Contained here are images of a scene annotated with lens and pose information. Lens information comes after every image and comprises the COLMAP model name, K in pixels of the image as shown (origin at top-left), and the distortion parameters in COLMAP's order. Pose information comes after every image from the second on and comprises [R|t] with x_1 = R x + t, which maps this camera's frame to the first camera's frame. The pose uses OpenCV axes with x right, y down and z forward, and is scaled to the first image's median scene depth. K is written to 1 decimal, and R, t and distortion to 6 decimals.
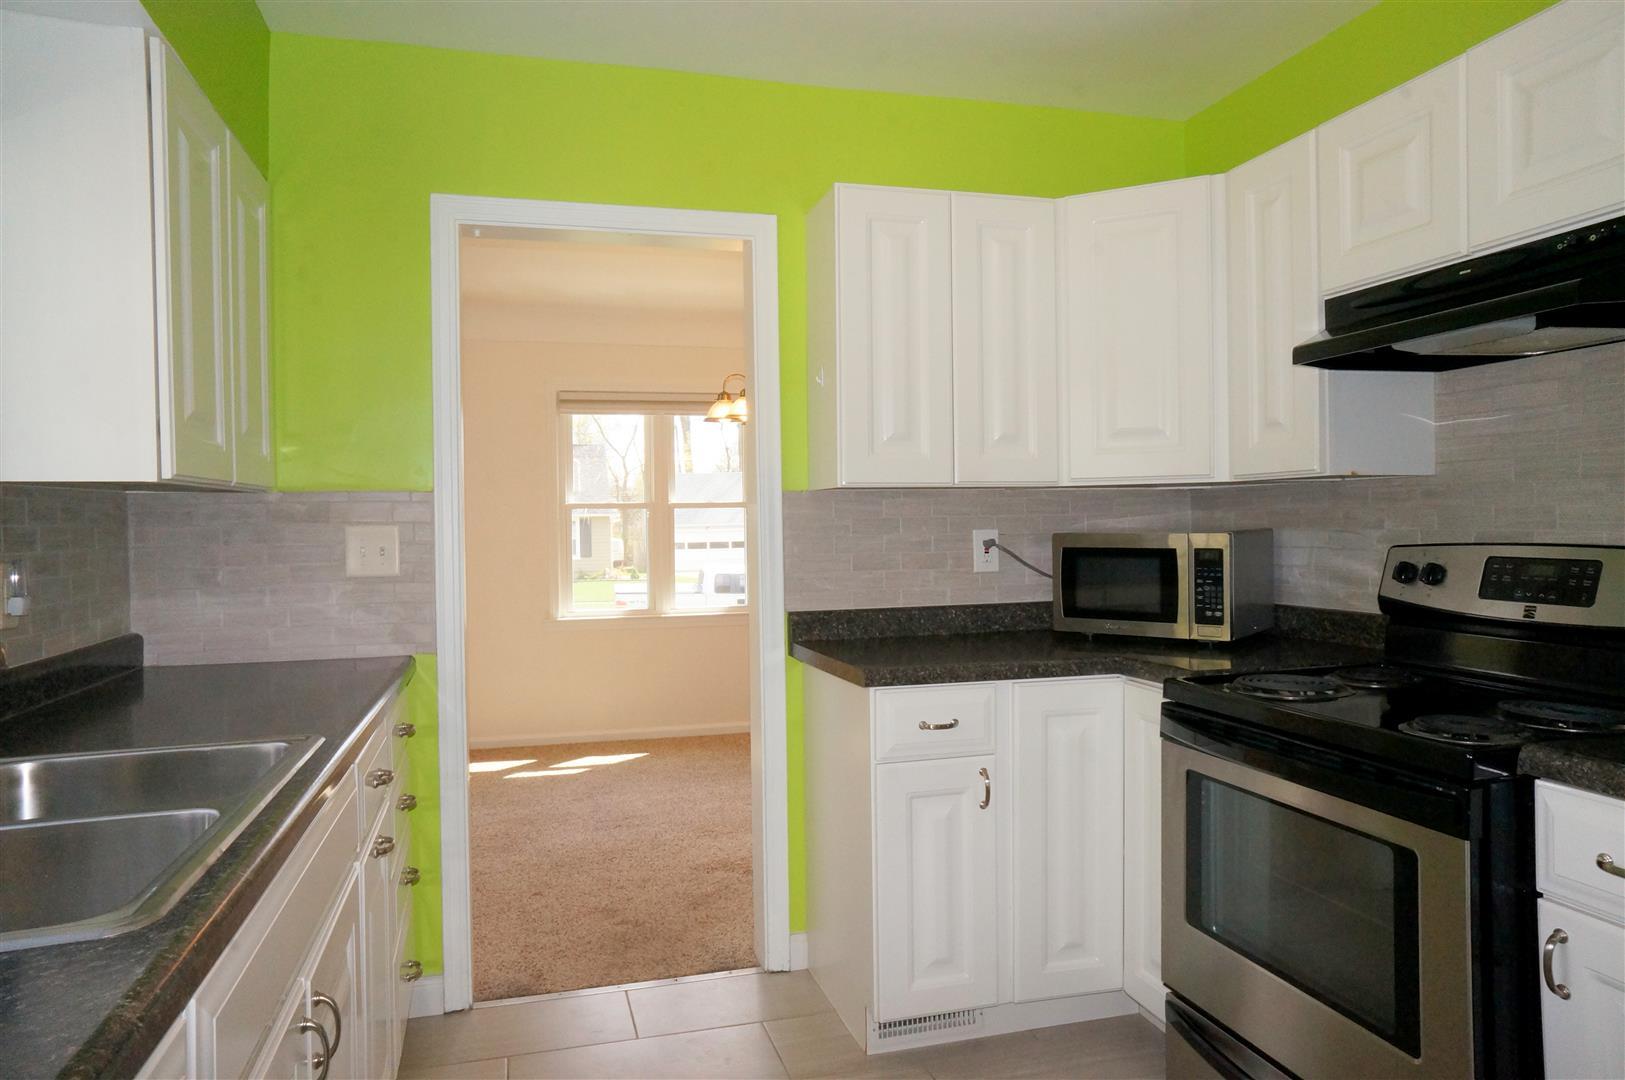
lens RADIAL K [[1092.4, 0, 817.6], [0, 1092.4, 533.5], [0, 0, 1]] dist [-0.065073, 0.083963]
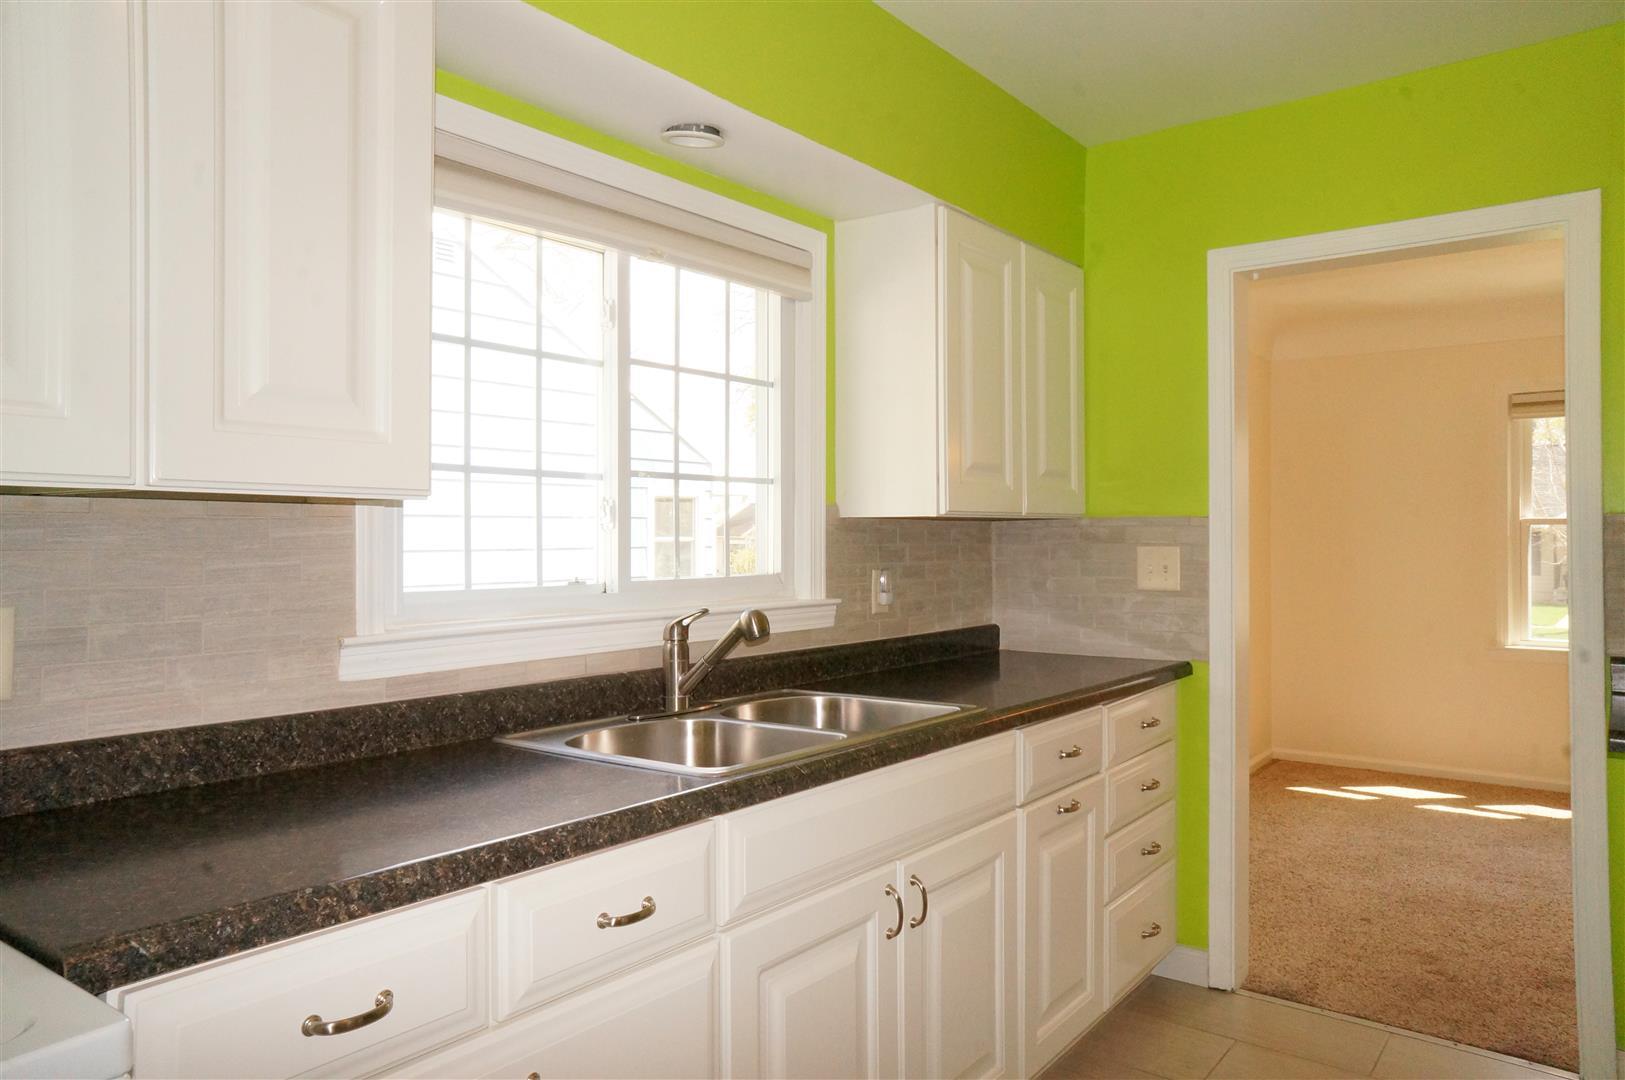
lens RADIAL K [[1092.4, 0, 817.6], [0, 1092.4, 533.5], [0, 0, 1]] dist [-0.065073, 0.083963]
pose [[0.599787, 0.008896, -0.800110, 0.298915], [-0.014737, 0.999891, 0.000070, -0.015683], [0.800024, 0.011749, 0.599853, 0.008576]]
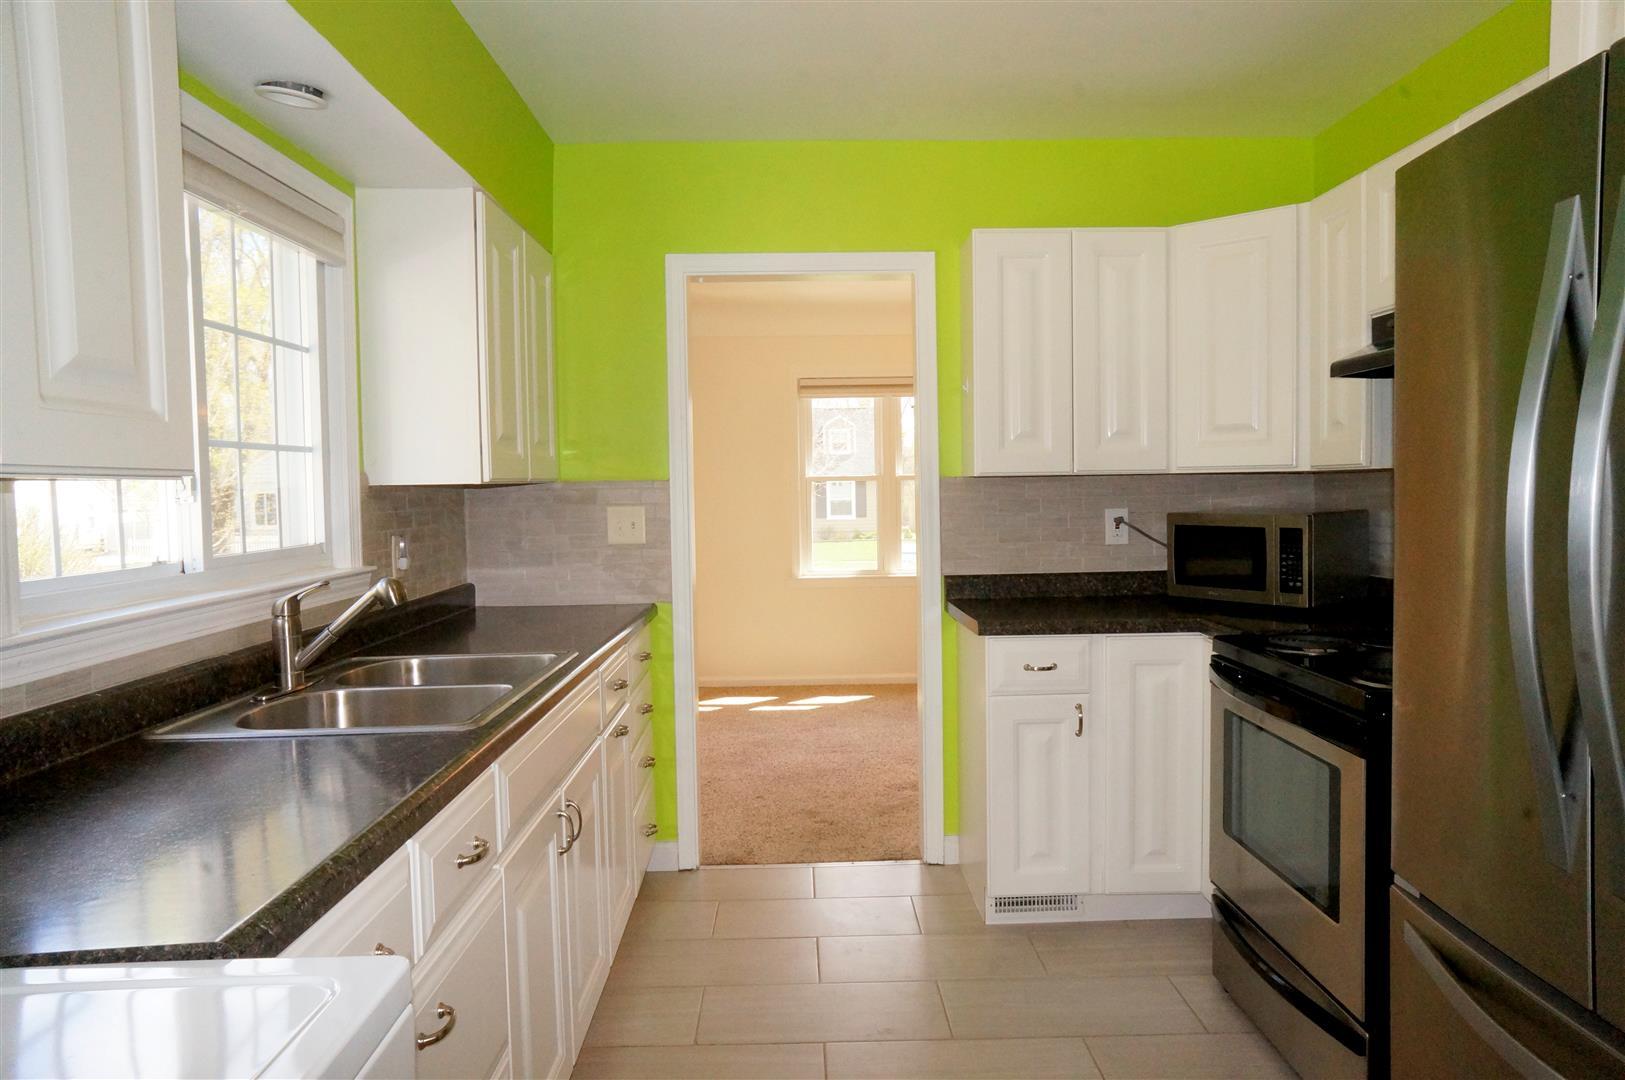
lens RADIAL K [[1092.4, 0, 817.6], [0, 1092.4, 533.5], [0, 0, 1]] dist [-0.065073, 0.083963]
pose [[0.967758, 0.008802, -0.251726, 0.158646], [0.000585, 0.999308, 0.037188, -0.023584], [0.251879, -0.036136, 0.967084, -0.248190]]
